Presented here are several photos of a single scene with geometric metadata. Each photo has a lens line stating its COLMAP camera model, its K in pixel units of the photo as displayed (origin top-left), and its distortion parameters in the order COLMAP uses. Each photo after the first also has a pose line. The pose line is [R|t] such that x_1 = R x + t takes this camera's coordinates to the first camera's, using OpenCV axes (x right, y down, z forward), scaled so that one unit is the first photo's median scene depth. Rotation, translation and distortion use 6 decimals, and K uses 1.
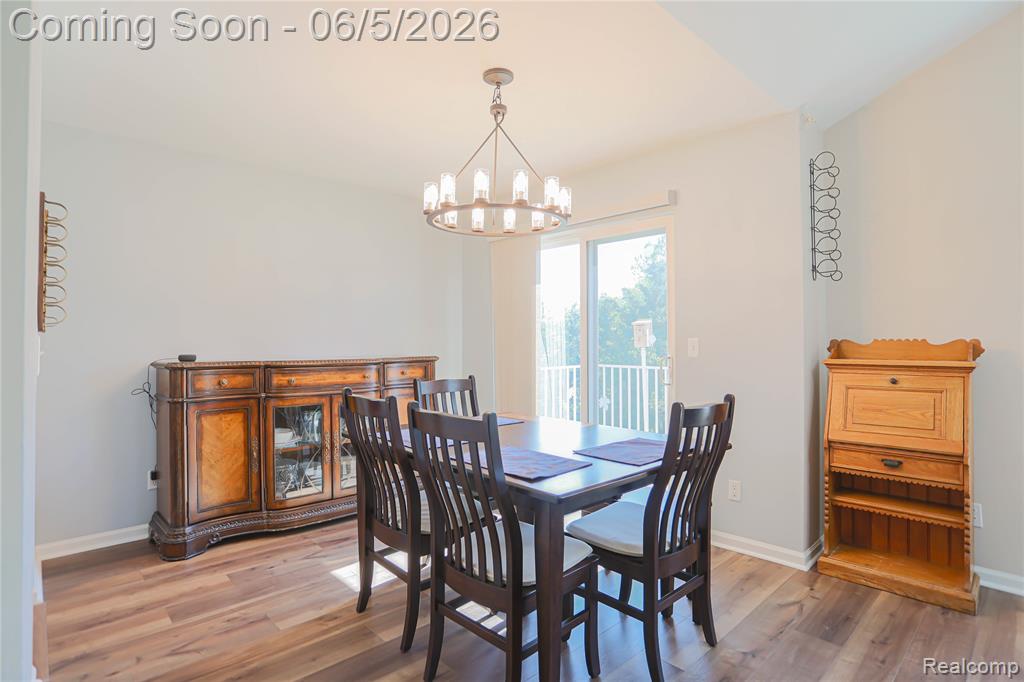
lens RADIAL K [[537.9, 0, 510.8], [0, 537.9, 339.9], [0, 0, 1]] dist [-0.068928, 0.033055]
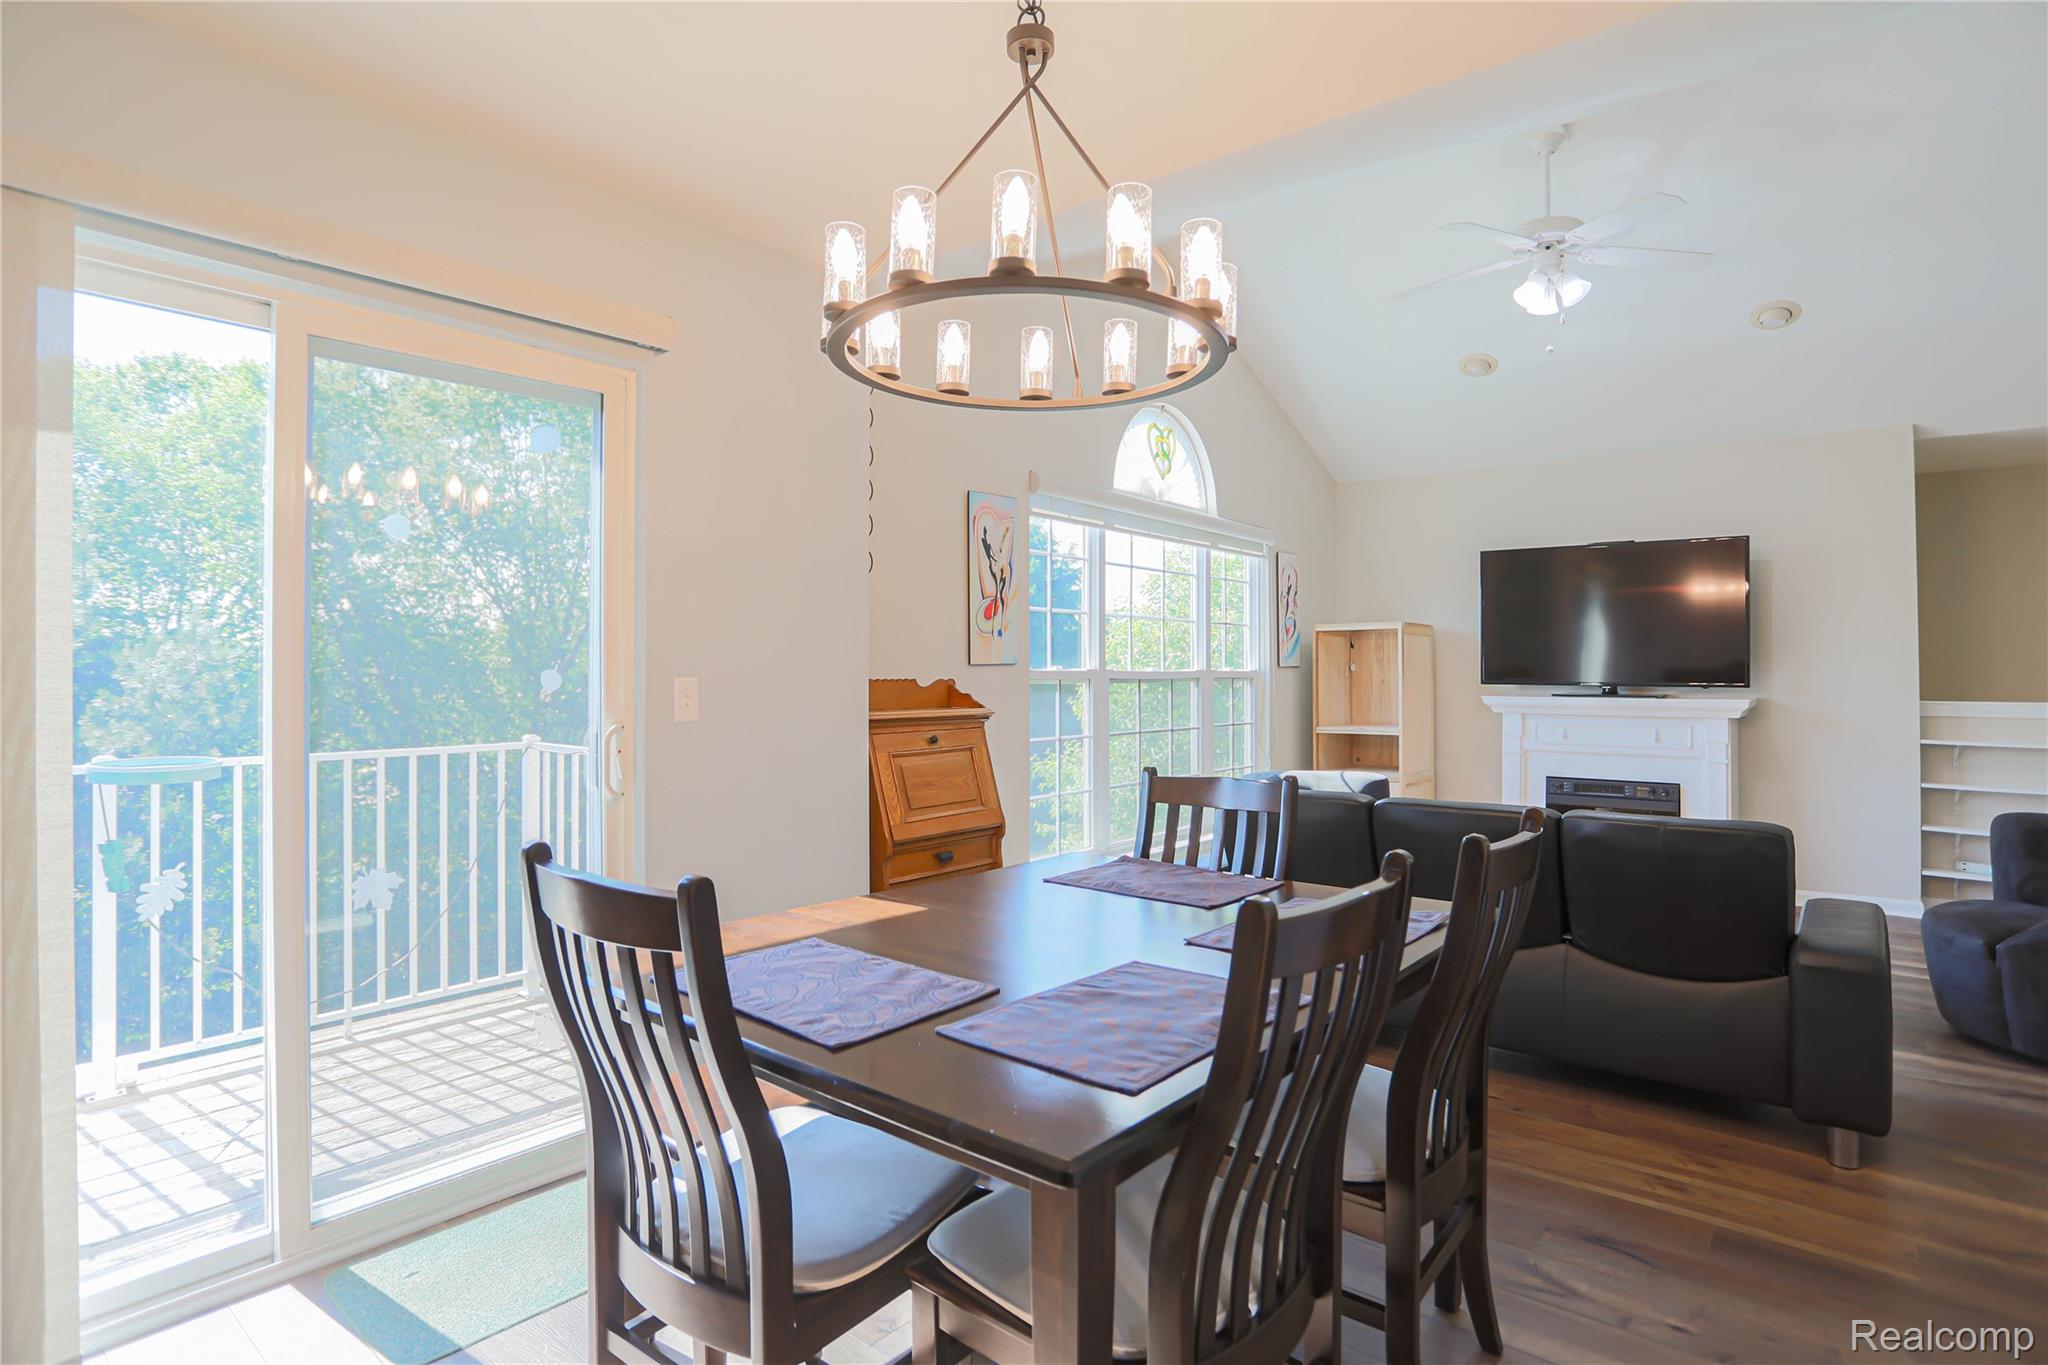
lens RADIAL K [[1075.8, 0, 1031.7], [0, 1075.8, 687.6], [0, 0, 1]] dist [-0.068928, 0.033055]
pose [[-0.143967, -0.012519, 0.989503, -0.570672], [-0.004149, 0.999919, 0.012048, -0.006905], [-0.989574, -0.002371, -0.144007, 0.865439]]
